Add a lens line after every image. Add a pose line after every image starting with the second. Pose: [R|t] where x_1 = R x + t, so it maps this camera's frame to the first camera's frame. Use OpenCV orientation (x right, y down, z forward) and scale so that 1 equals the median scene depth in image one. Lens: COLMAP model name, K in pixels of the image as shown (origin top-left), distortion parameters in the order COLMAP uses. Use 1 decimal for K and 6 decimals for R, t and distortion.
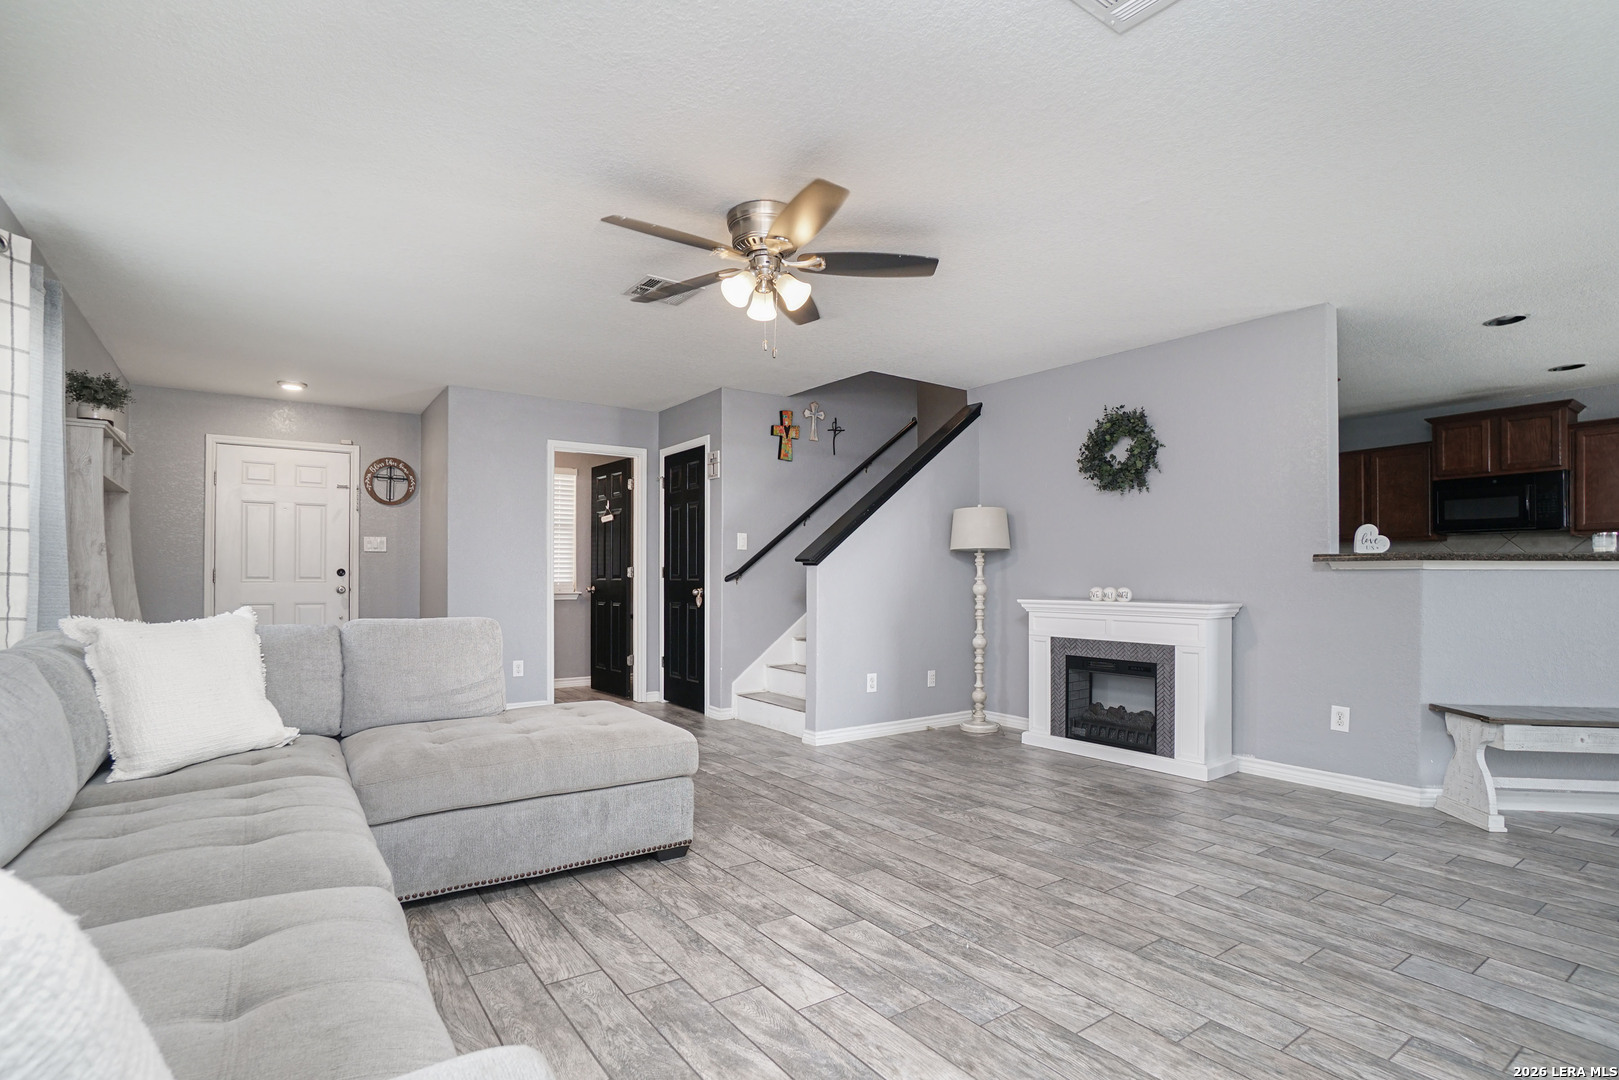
lens RADIAL K [[774.8, 0, 799.0], [0, 774.8, 575.2], [0, 0, 1]] dist [-0.060275, 0.025997]
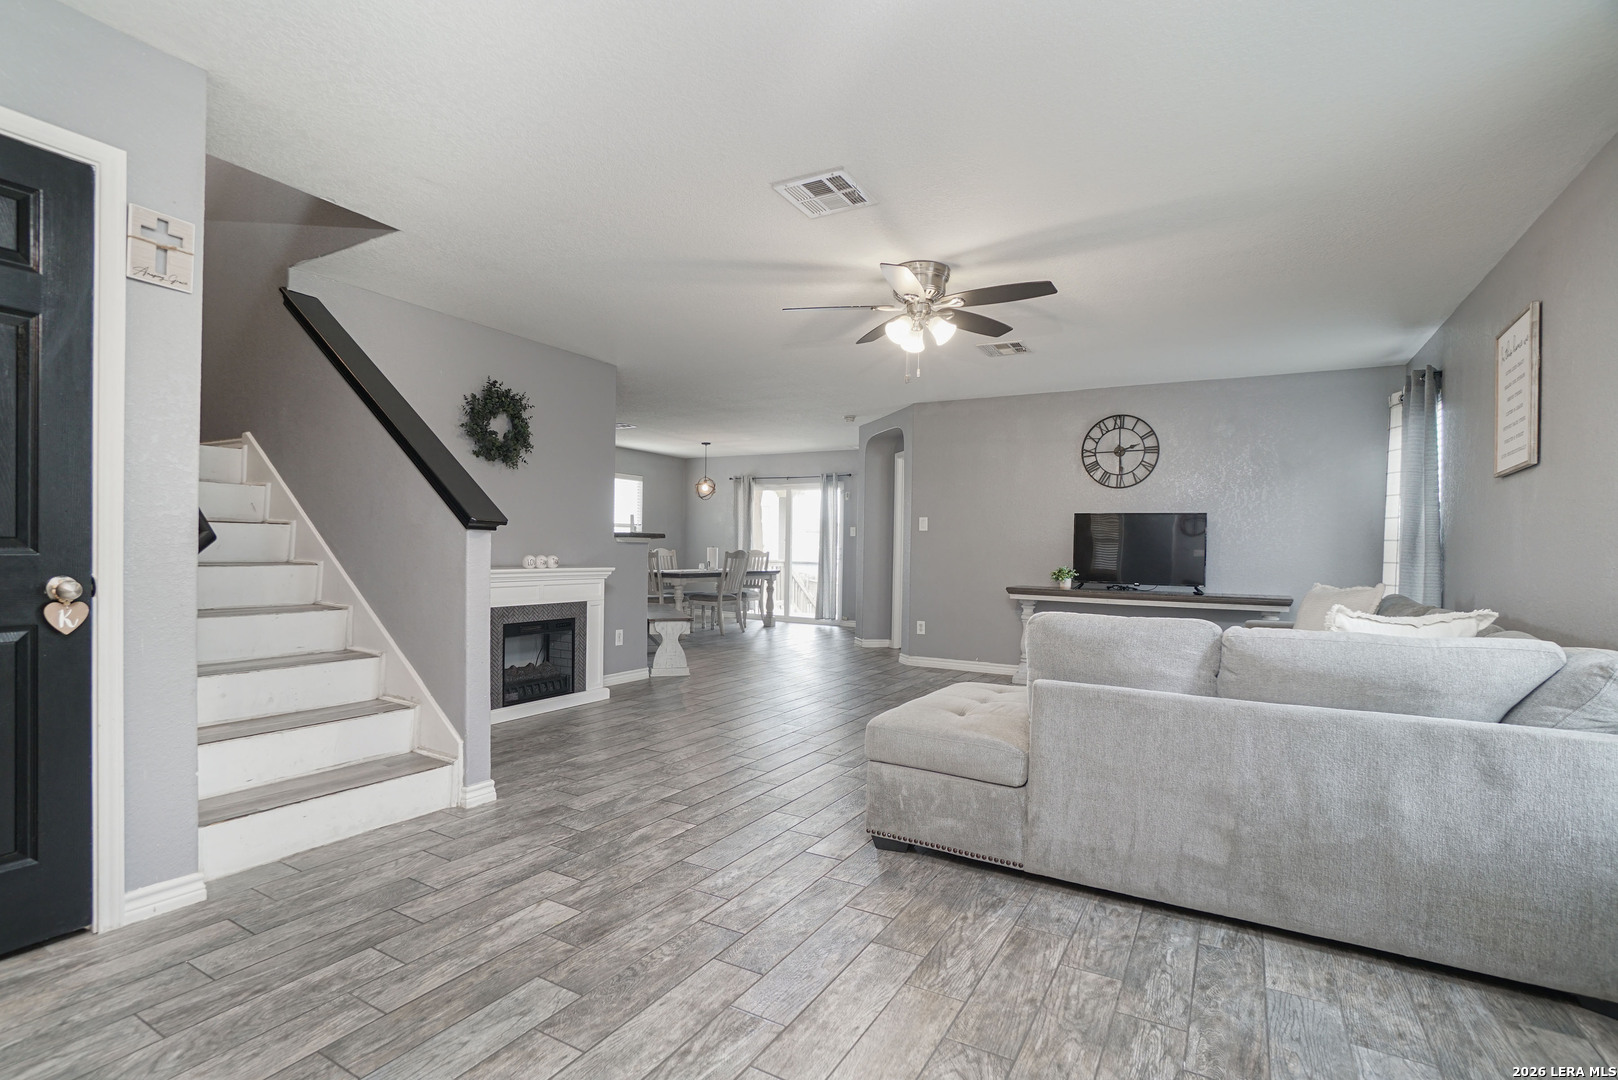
lens RADIAL K [[781.1, 0, 797.3], [0, 781.1, 539.6], [0, 0, 1]] dist [-0.055963, 0.027917]
pose [[-0.423177, -0.004762, 0.906035, -0.995781], [-0.027963, 0.999578, -0.007807, -0.011383], [-0.905615, -0.028639, -0.423132, 1.500203]]
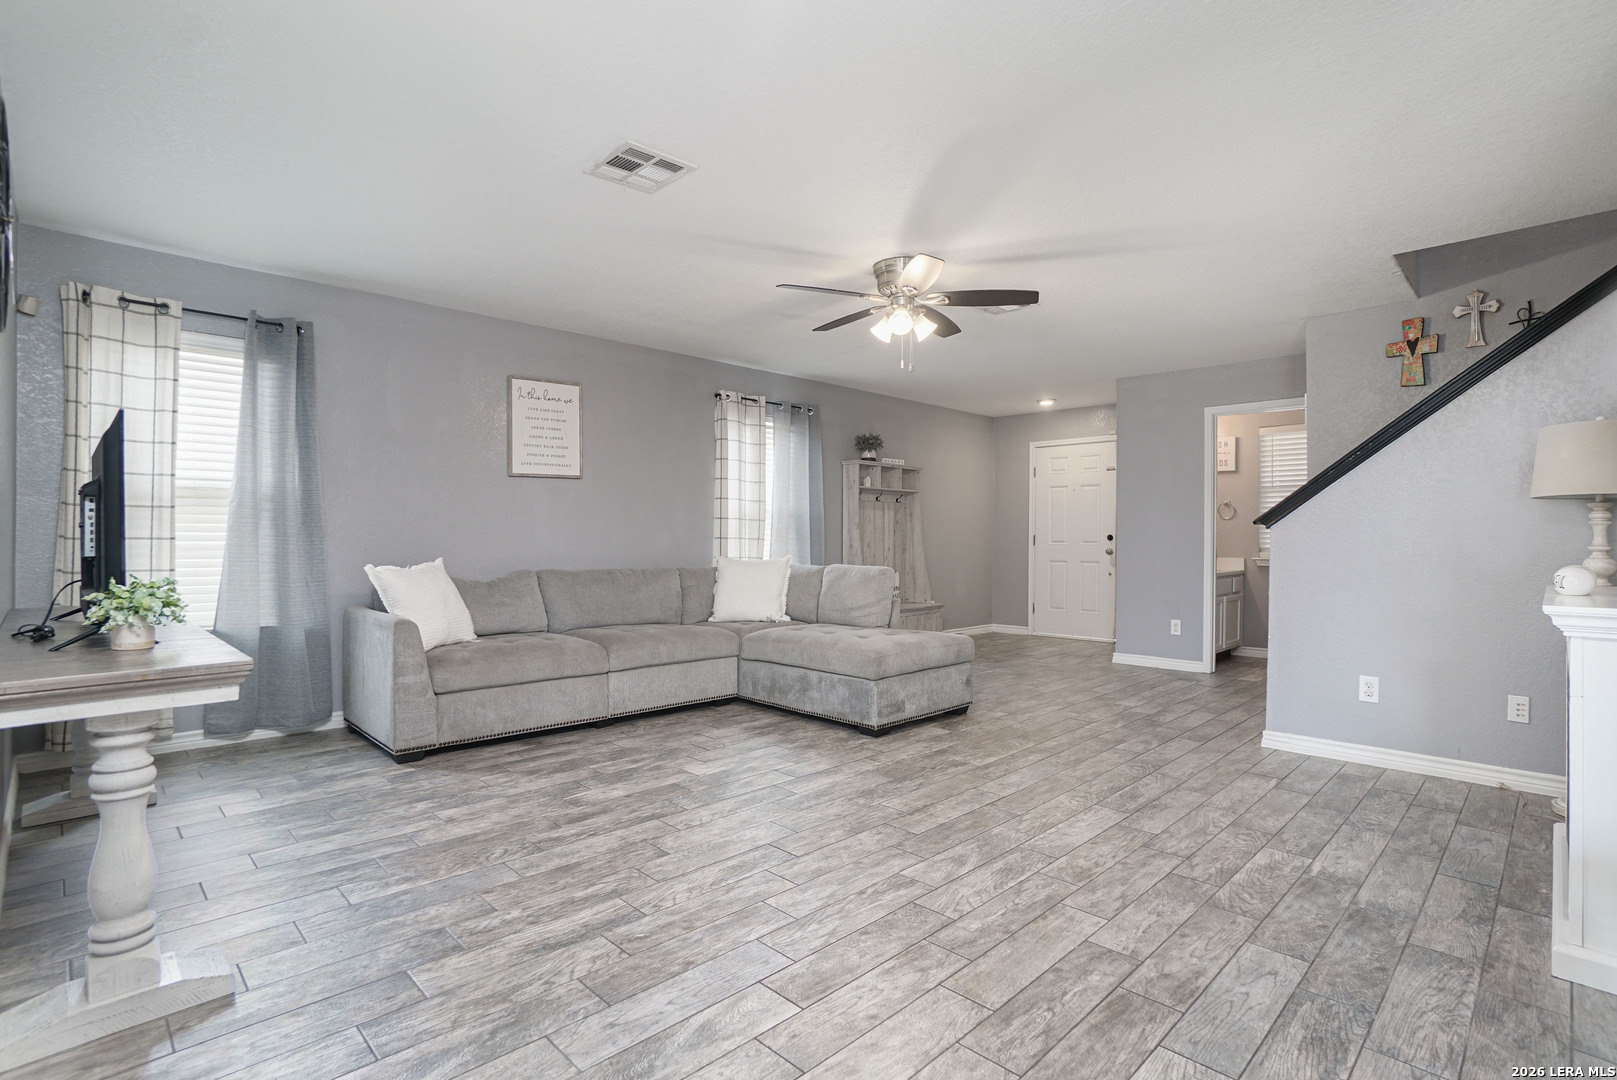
lens RADIAL K [[780.7, 0, 796.8], [0, 780.7, 539.6], [0, 0, 1]] dist [-0.055963, 0.027917]
pose [[0.171370, 0.002307, -0.985204, 1.070586], [0.000098, 0.999997, 0.002358, -0.006080], [0.985207, -0.000501, 0.171369, 0.517479]]
